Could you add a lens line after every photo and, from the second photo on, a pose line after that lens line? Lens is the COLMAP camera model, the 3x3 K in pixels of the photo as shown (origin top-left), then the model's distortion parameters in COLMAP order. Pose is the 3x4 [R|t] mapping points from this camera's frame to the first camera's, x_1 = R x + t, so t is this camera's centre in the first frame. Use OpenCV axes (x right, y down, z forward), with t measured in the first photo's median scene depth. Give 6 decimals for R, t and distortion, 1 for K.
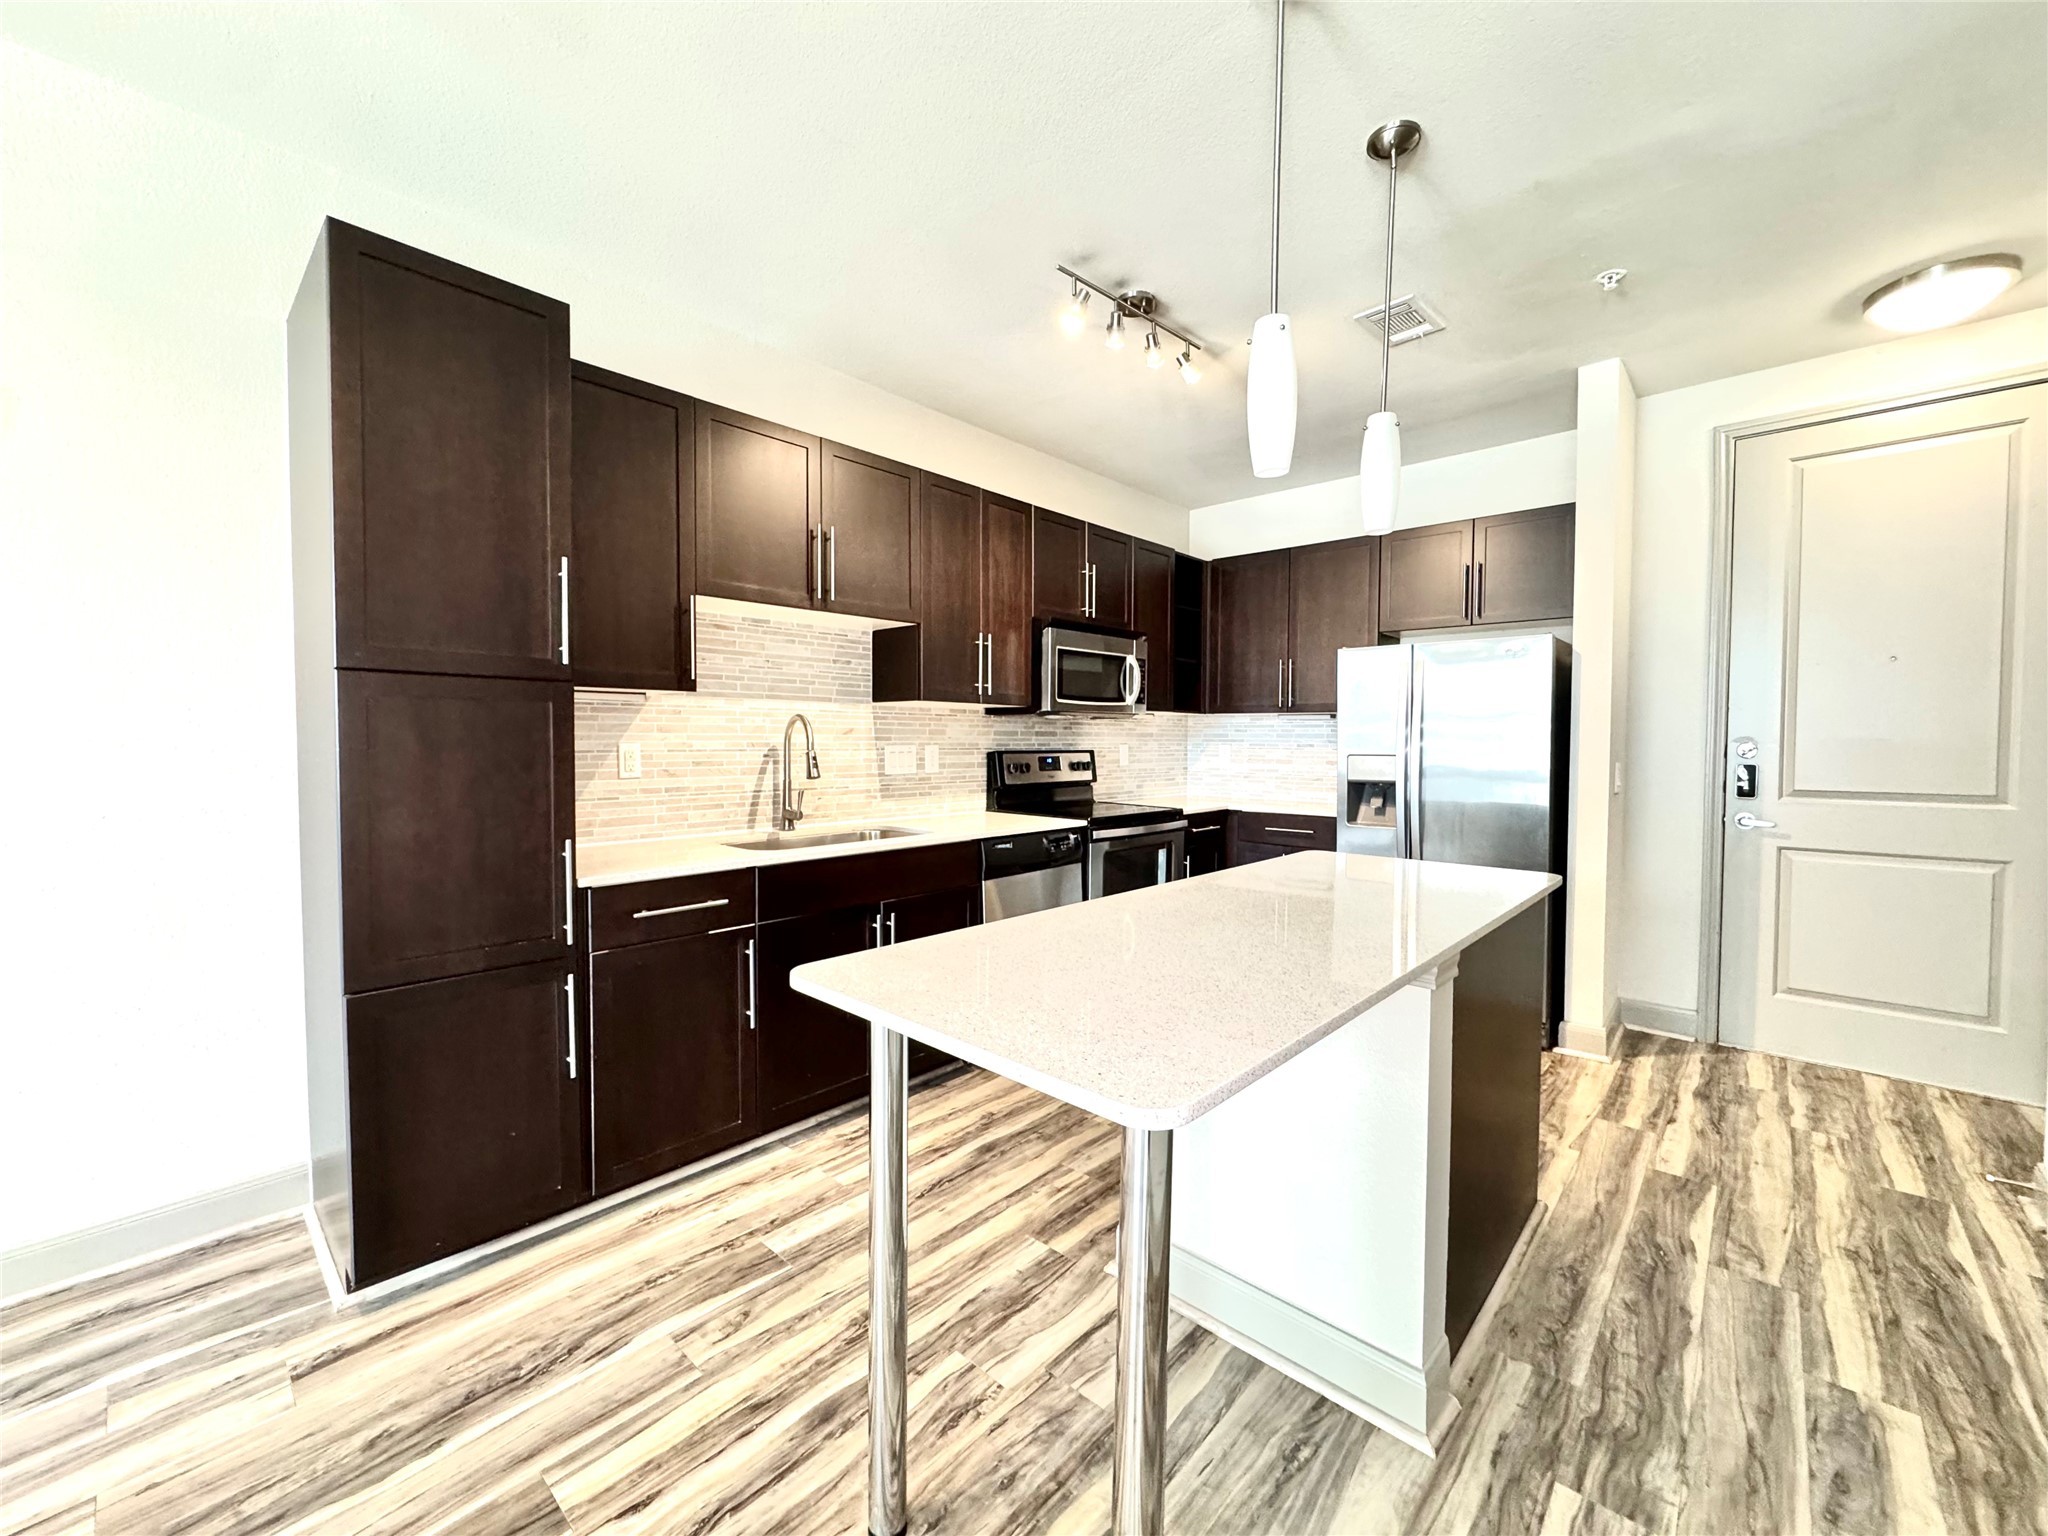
lens RADIAL K [[817.9, 0, 1019.6], [0, 817.9, 769.7], [0, 0, 1]] dist [-0.004322, 0.000683]
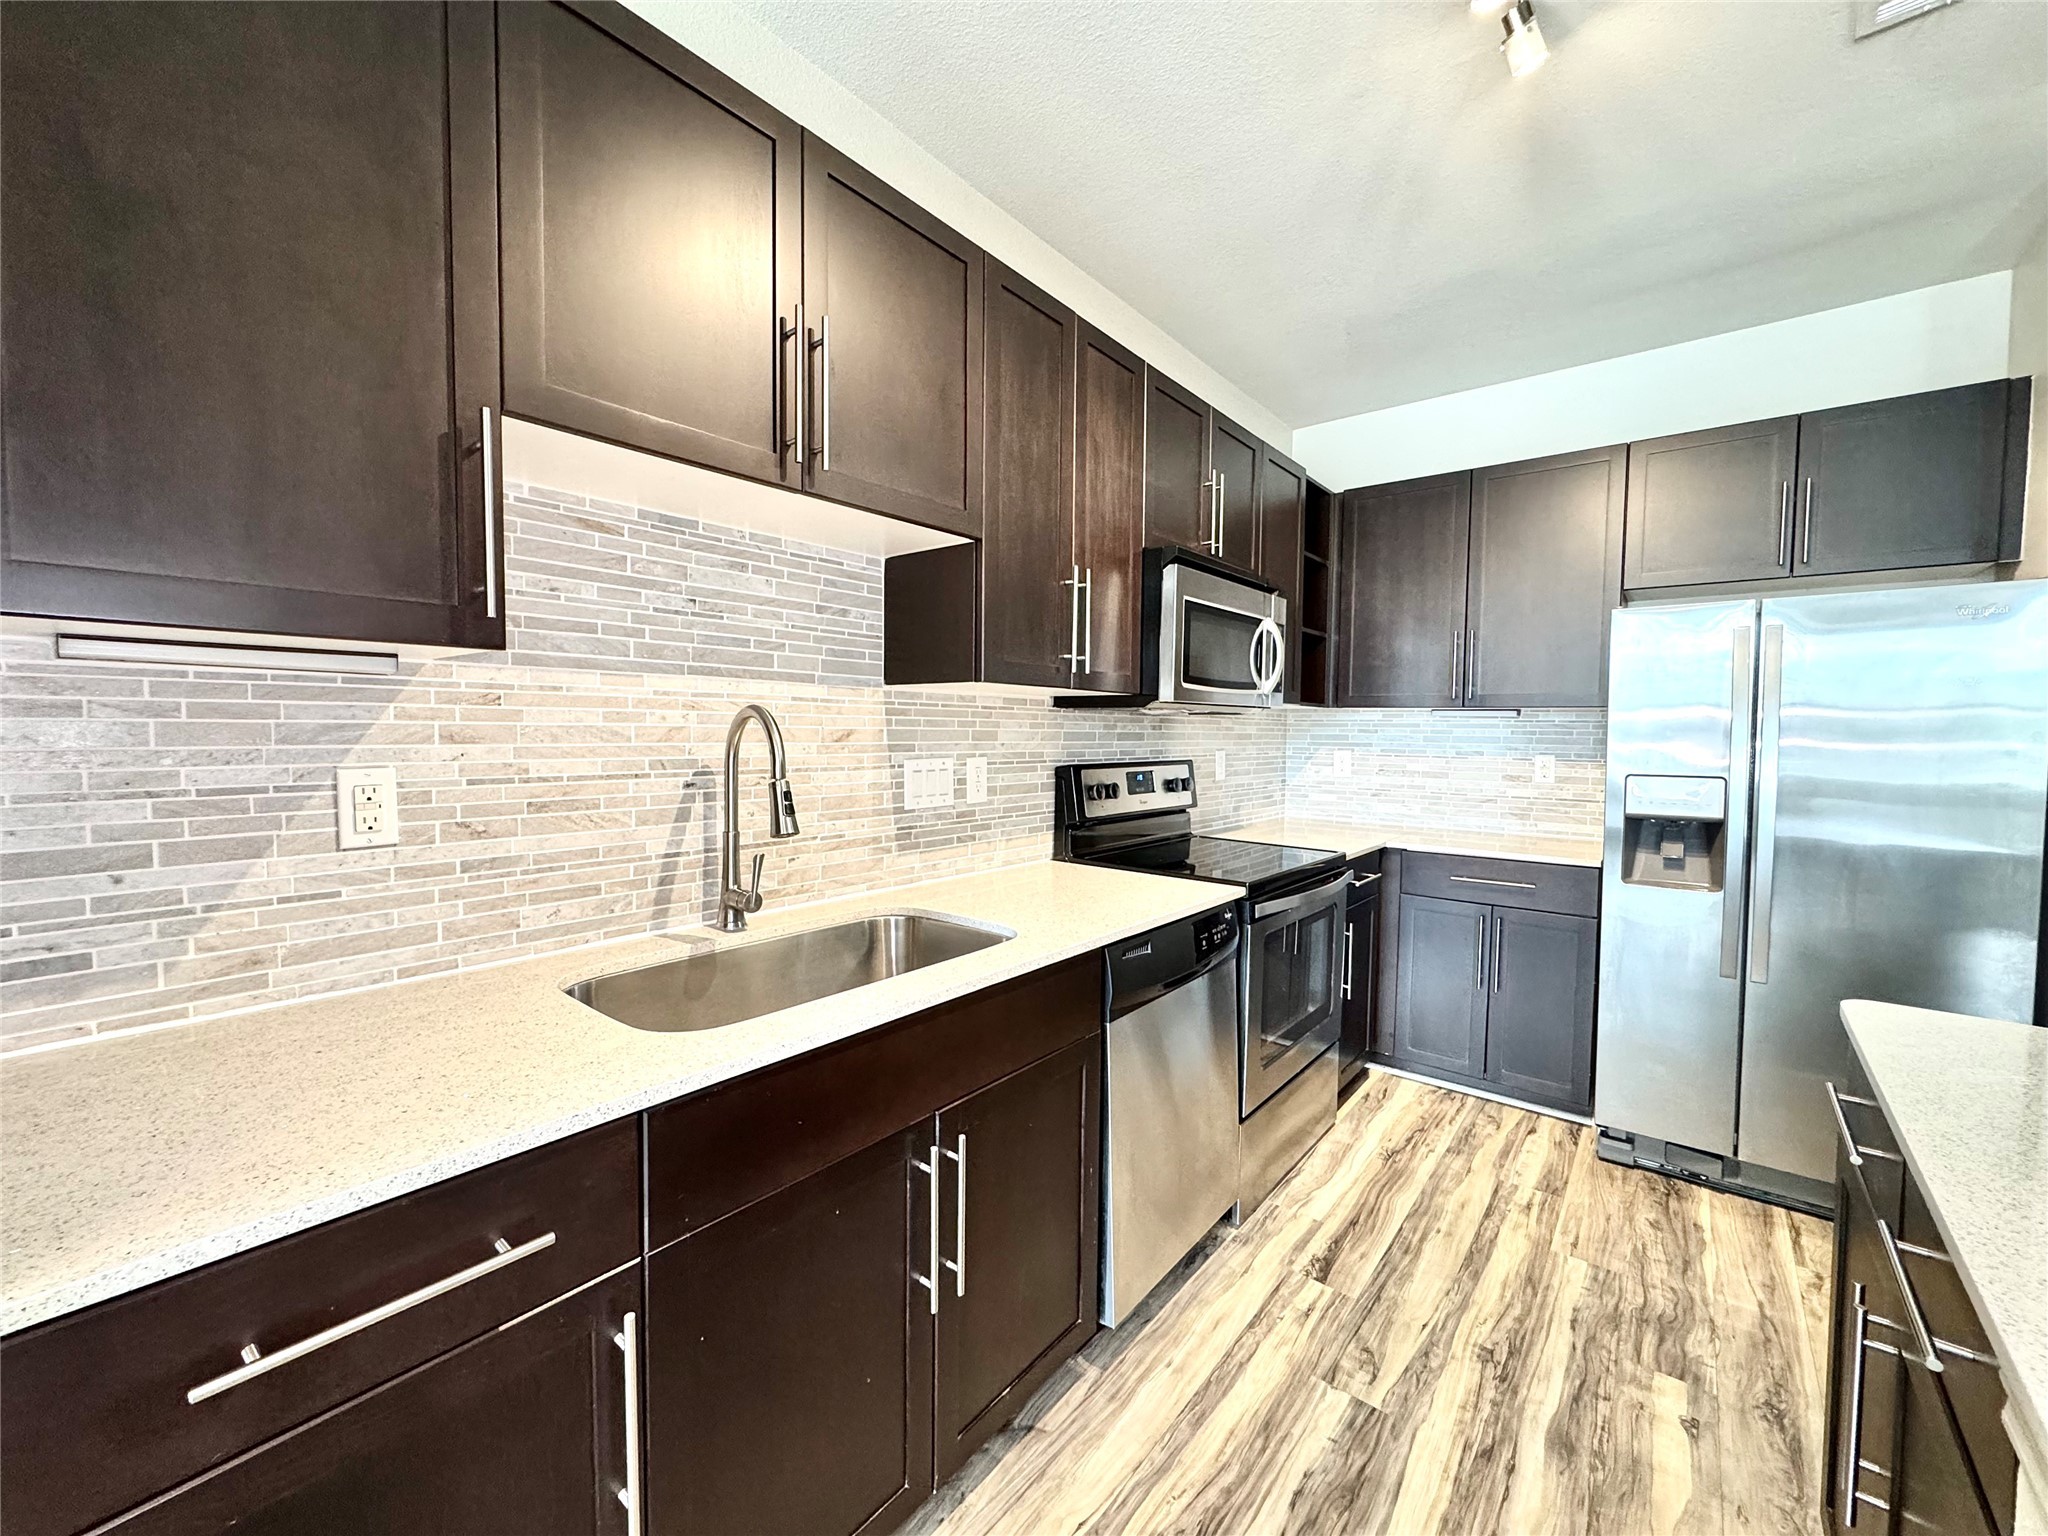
lens RADIAL K [[817.9, 0, 1021.6], [0, 817.9, 767.7], [0, 0, 1]] dist [-0.004322, 0.000683]
pose [[0.998274, 0.002499, 0.058670, -0.127910], [-0.002980, 0.999963, 0.008126, -0.032017], [-0.058647, -0.008287, 0.998244, 0.461037]]
